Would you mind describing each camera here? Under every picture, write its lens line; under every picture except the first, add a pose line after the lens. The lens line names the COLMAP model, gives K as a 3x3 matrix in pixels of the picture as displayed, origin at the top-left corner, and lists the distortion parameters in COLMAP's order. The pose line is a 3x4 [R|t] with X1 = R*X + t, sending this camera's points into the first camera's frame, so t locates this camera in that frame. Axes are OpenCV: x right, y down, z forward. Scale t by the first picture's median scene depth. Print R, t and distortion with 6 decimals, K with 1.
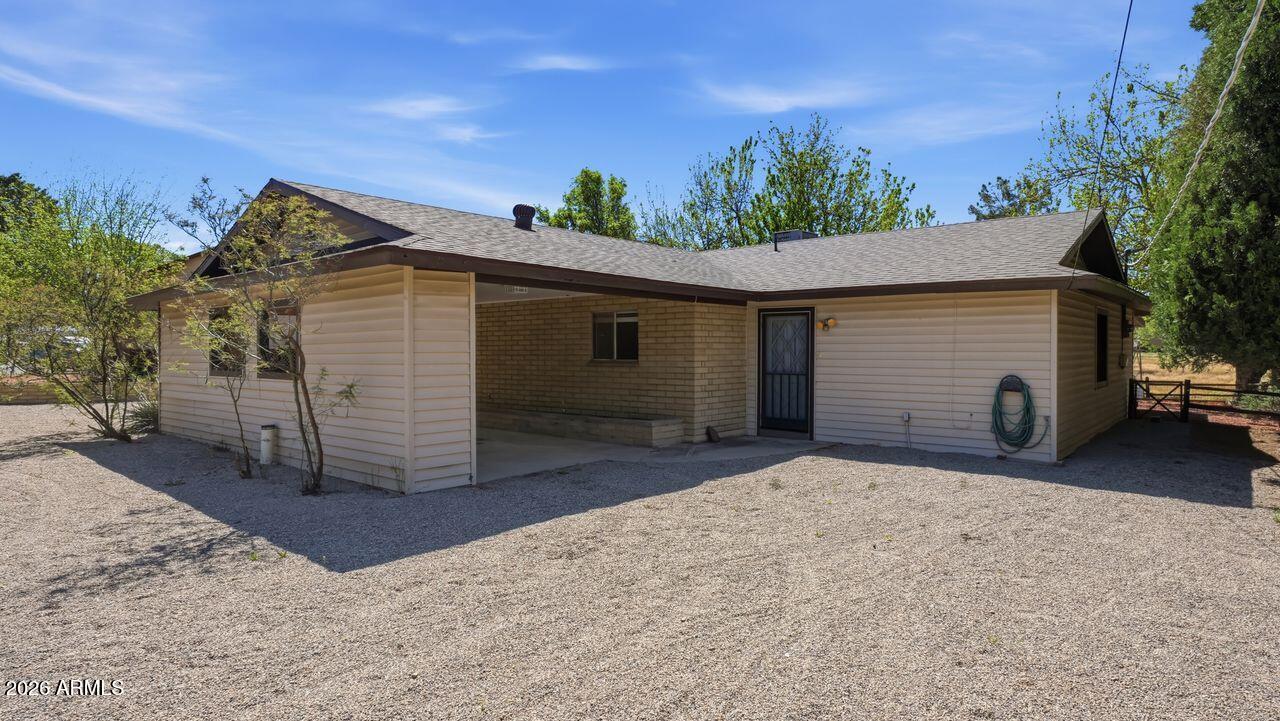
lens RADIAL K [[709.7, 0, 644.4], [0, 709.7, 362.0], [0, 0, 1]] dist [-0.002925, 0.000774]
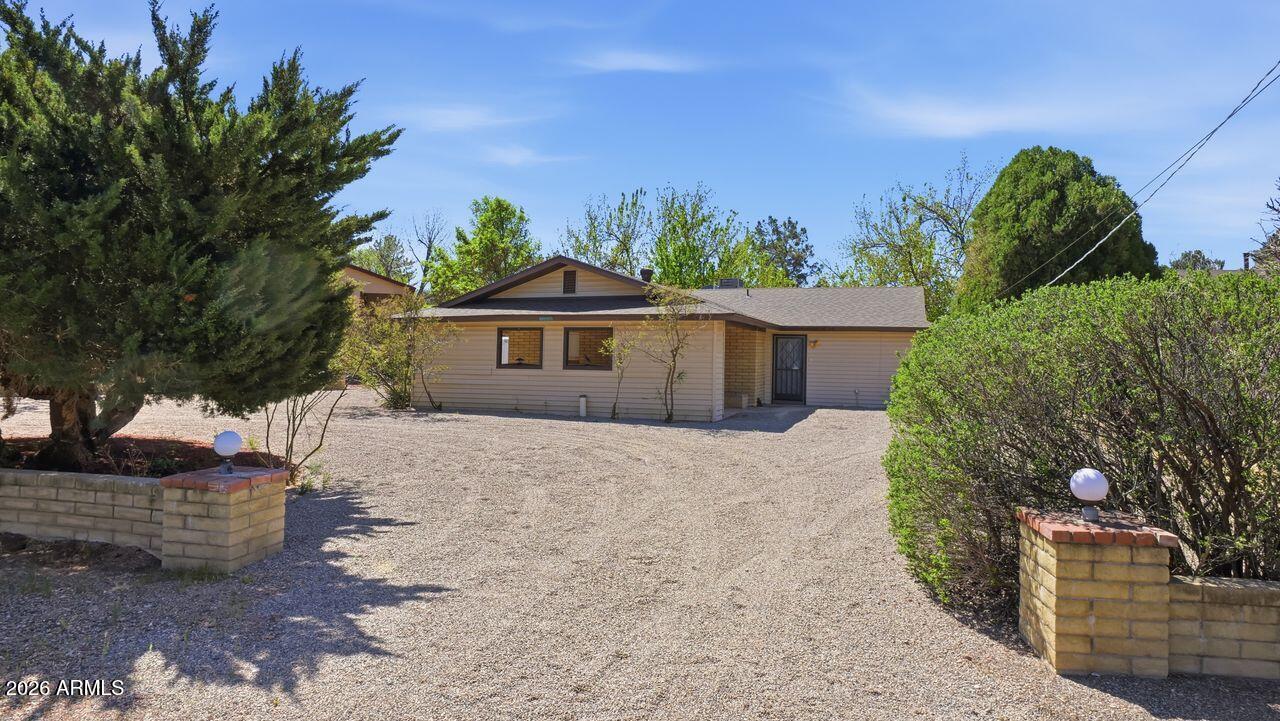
lens RADIAL K [[709.7, 0, 644.4], [0, 709.7, 362.0], [0, 0, 1]] dist [-0.002925, 0.000774]
pose [[0.940493, 0.008993, 0.339693, -0.786795], [-0.009076, 0.999958, -0.001343, 0.002535], [-0.339691, -0.001820, 0.940535, -0.621349]]
